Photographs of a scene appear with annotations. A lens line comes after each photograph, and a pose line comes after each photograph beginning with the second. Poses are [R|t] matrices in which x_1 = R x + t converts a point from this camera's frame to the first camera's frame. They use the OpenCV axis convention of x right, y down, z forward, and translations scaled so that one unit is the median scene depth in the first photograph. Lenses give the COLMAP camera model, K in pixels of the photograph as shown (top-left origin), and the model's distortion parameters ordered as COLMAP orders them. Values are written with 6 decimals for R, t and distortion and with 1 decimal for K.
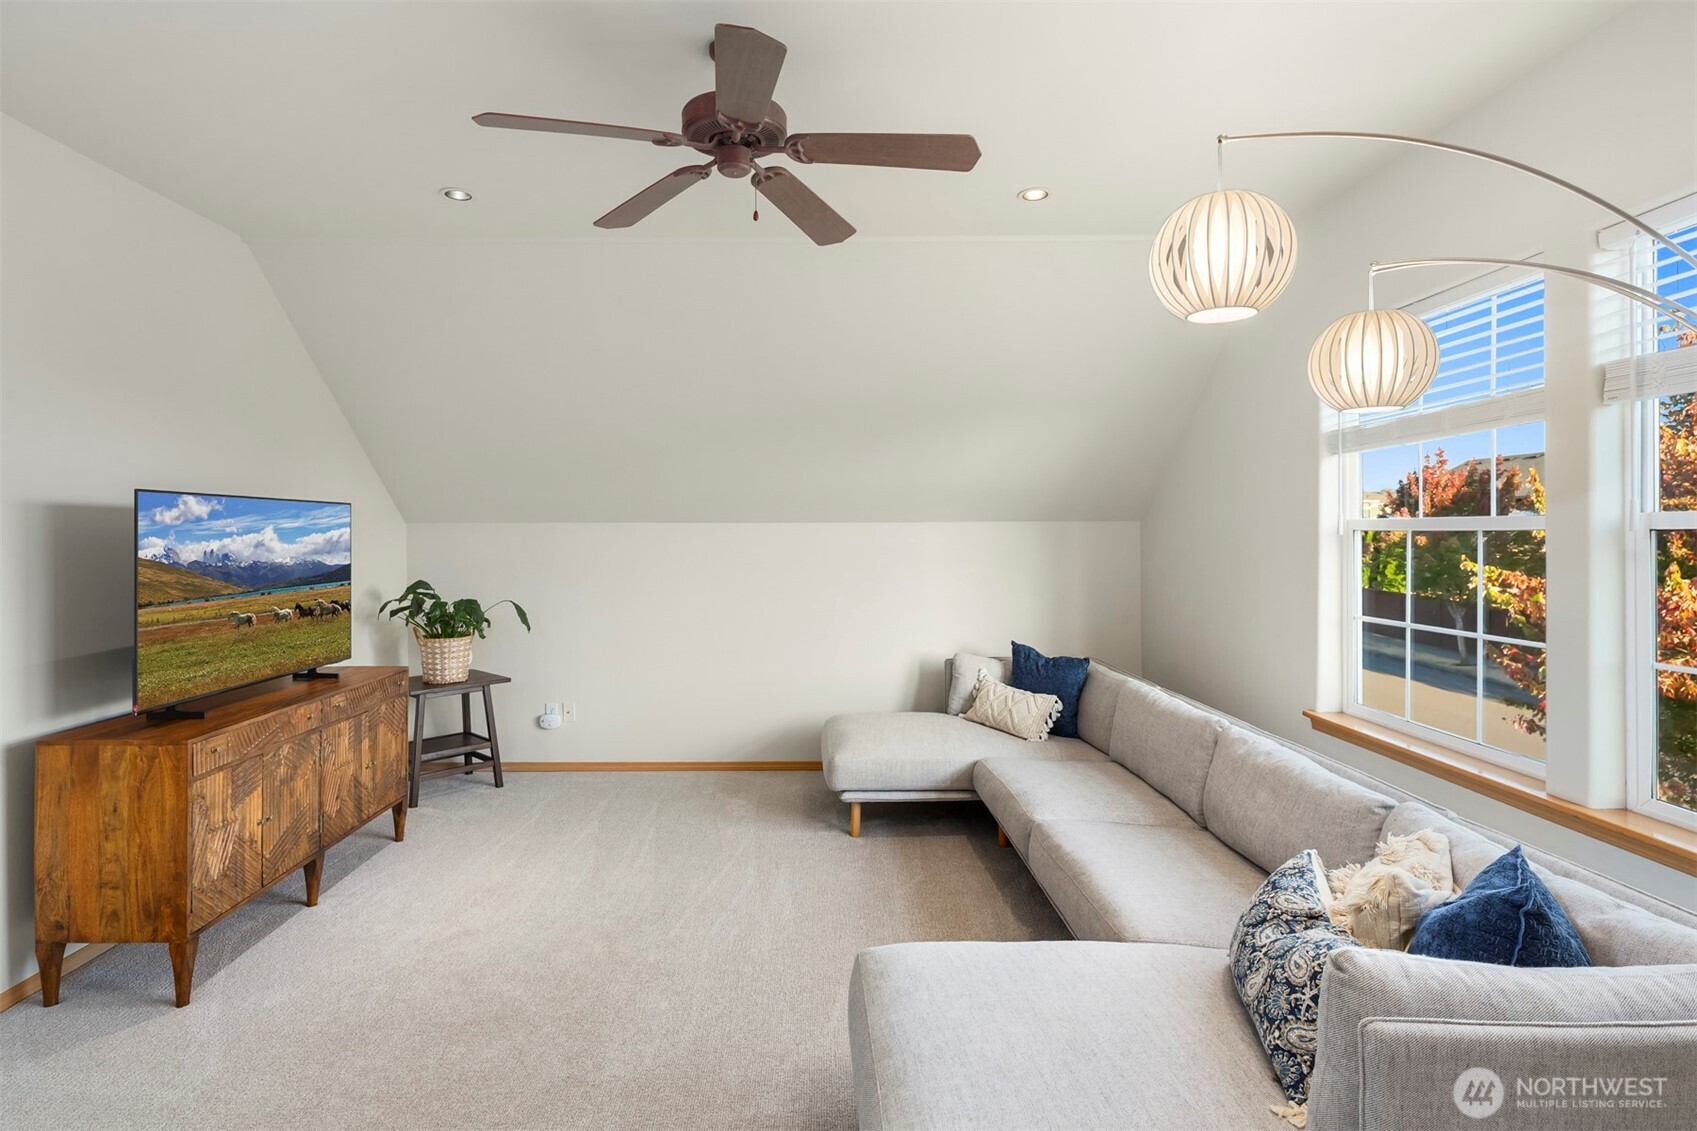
lens RADIAL K [[831.0, 0, 843.8], [0, 831.0, 534.9], [0, 0, 1]] dist [-0.000009, 0.000710]
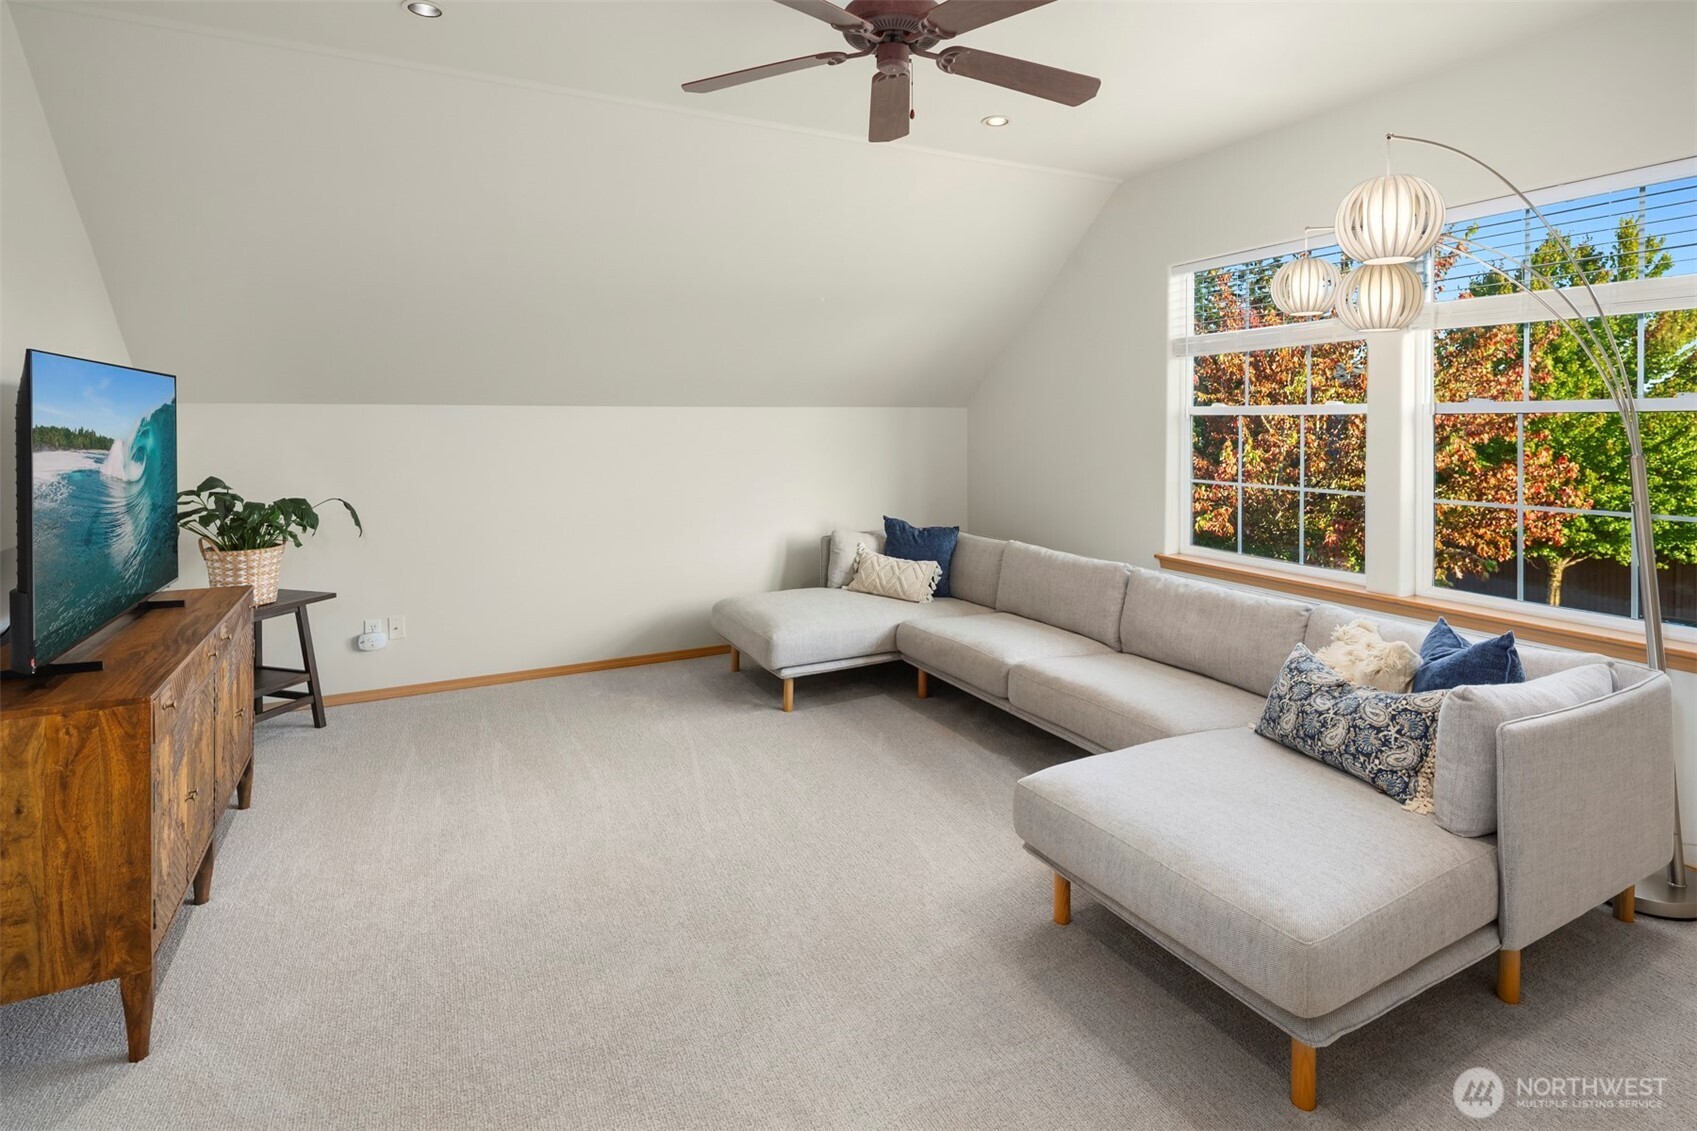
lens RADIAL K [[827.3, 0, 850.5], [0, 827.3, 432.2], [0, 0, 1]] dist [0.002747, -0.000958]
pose [[0.897241, -0.006954, 0.441486, -0.390723], [0.001663, 0.999922, 0.012369, 0.004784], [-0.441537, -0.010364, 0.897183, 0.052135]]
